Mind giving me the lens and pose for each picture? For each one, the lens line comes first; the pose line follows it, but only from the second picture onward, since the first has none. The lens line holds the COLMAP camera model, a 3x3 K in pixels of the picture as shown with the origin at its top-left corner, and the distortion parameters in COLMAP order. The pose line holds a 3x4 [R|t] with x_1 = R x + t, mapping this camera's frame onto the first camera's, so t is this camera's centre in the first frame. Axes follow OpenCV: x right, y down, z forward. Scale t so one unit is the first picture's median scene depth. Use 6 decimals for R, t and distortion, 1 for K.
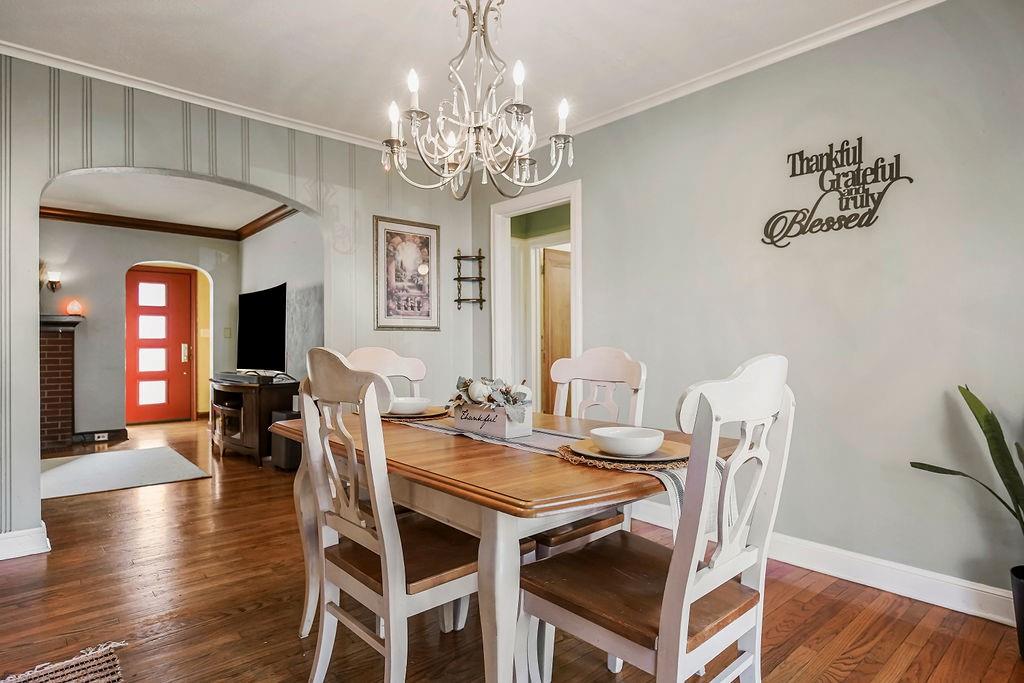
lens RADIAL K [[569.7, 0, 512.0], [0, 569.7, 341.5], [0, 0, 1]] dist [-0.024764, -0.000165]
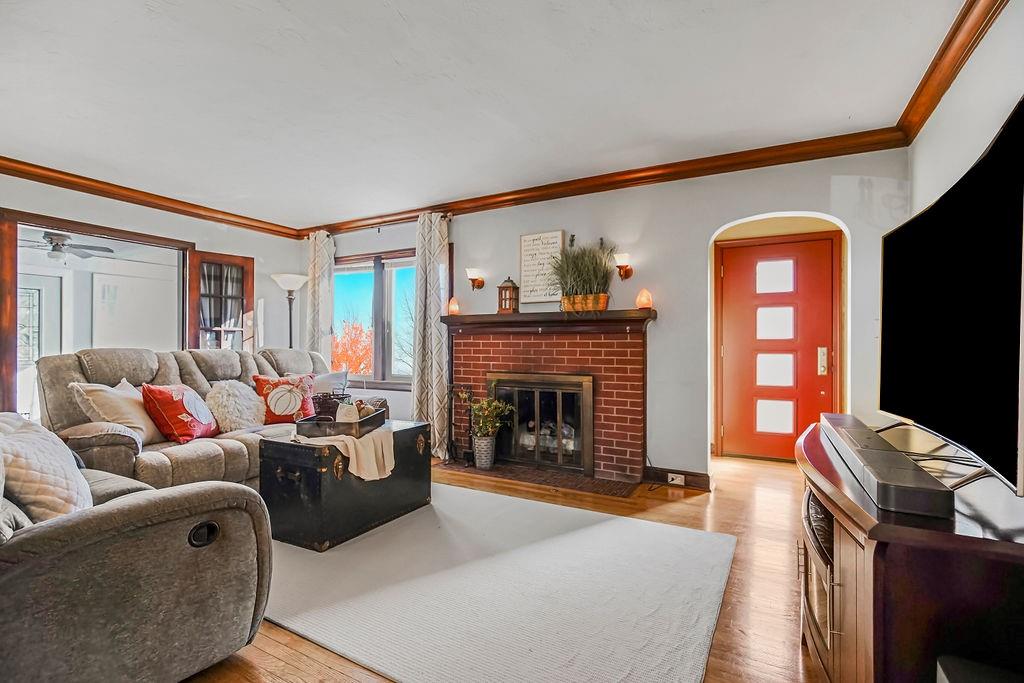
lens RADIAL K [[469.6, 0, 513.6], [0, 469.6, 340.1], [0, 0, 1]] dist [-0.023416, 0.009167]
pose [[0.336671, -0.002174, -0.941620, -0.203359], [0.001199, 0.999998, -0.001880, -0.003845], [0.941622, -0.000496, 0.336673, 0.505210]]
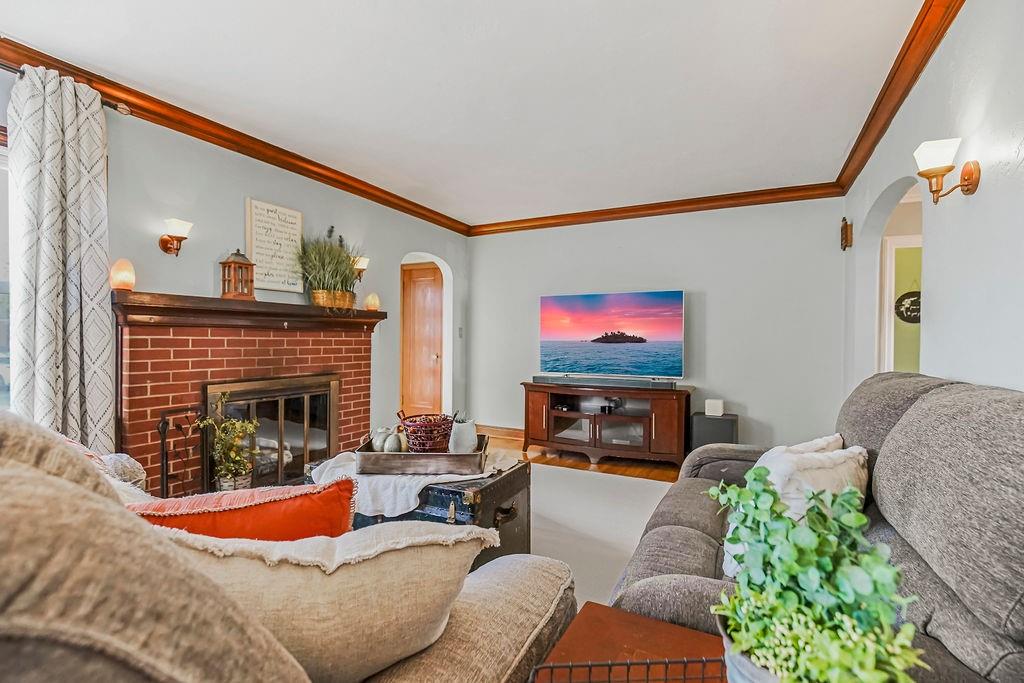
lens RADIAL K [[469.6, 0, 513.6], [0, 469.6, 340.1], [0, 0, 1]] dist [-0.023416, 0.009167]
pose [[0.934708, 0.005917, 0.355367, -0.669120], [-0.005897, 0.999982, -0.001139, -0.002561], [-0.355367, -0.001031, 0.934726, 0.217058]]
